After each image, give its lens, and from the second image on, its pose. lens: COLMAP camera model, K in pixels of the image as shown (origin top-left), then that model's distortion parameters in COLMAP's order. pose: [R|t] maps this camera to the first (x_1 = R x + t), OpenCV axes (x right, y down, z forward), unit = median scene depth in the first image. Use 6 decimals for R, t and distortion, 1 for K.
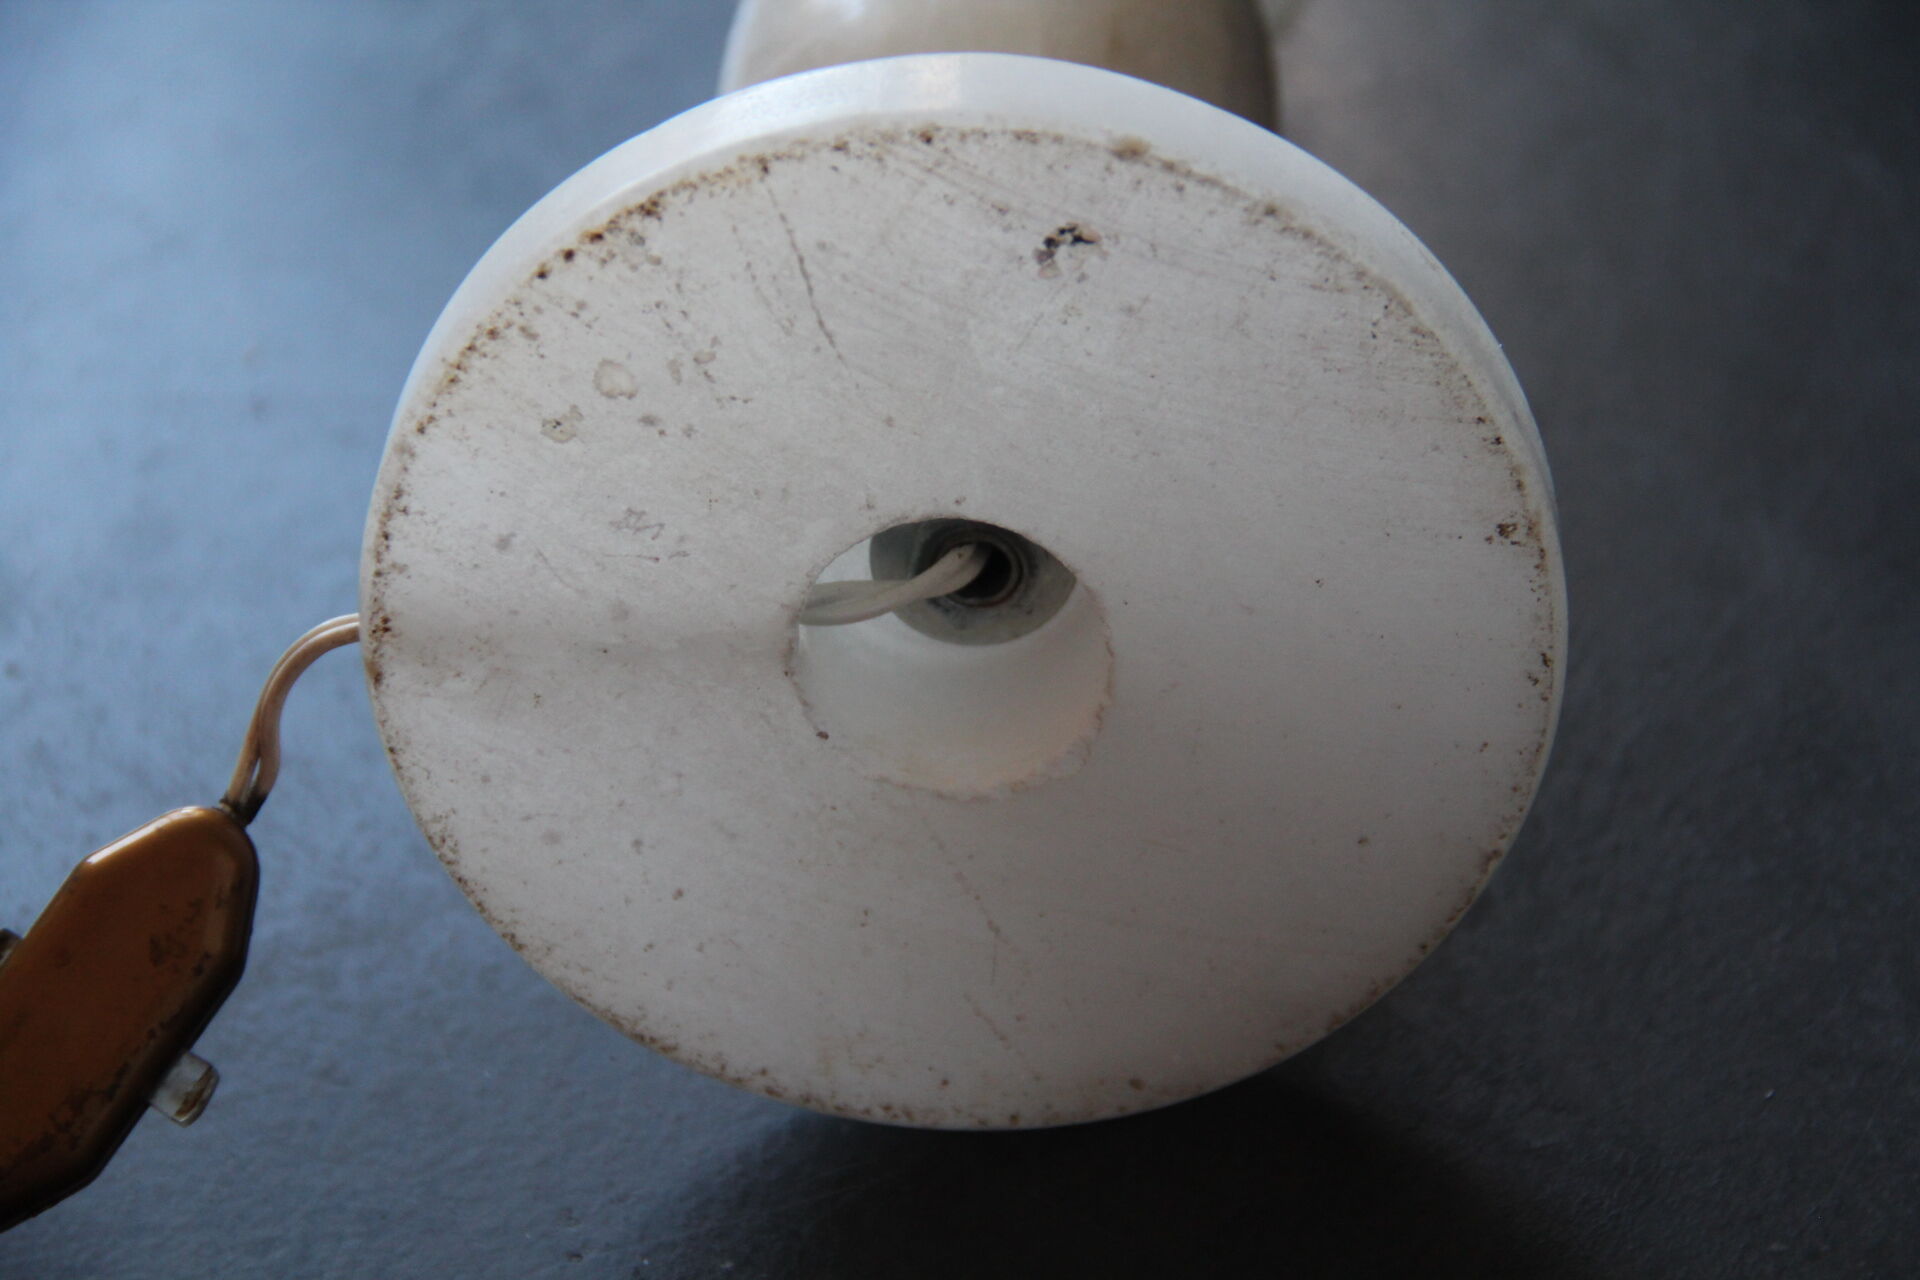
lens RADIAL K [[5906.0, 0, 962.9], [0, 5906.0, 640.8], [0, 0, 1]] dist [0.418772, 0.000000]
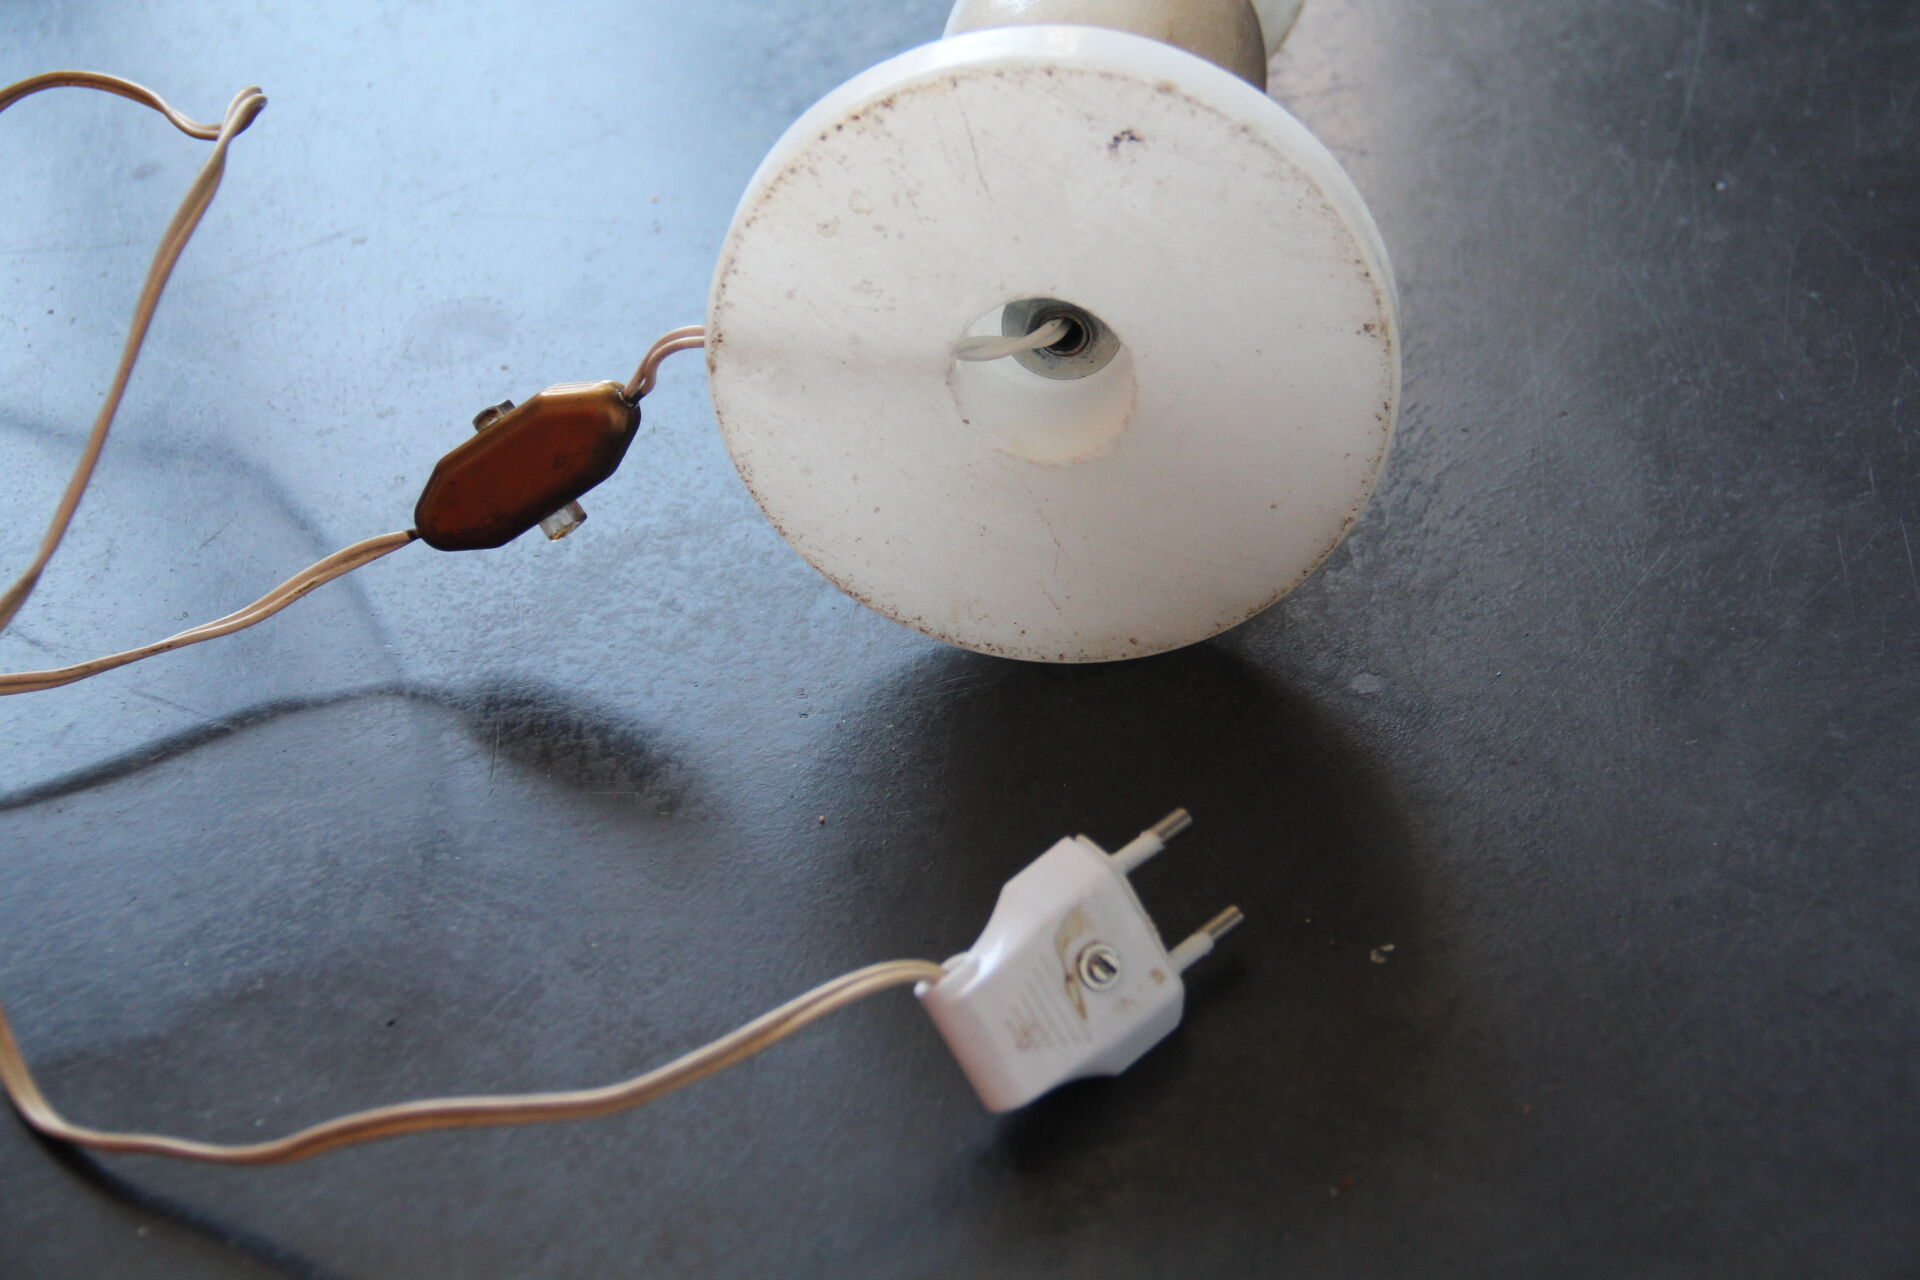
lens RADIAL K [[3813.1, 0, 957.9], [0, 3813.1, 637.9], [0, 0, 1]] dist [0.170206, 0.000000]
pose [[0.996661, 0.074734, -0.032883, 0.015315], [-0.073511, 0.996610, 0.036951, 0.037876], [0.035533, -0.034411, 0.998776, -0.116911]]
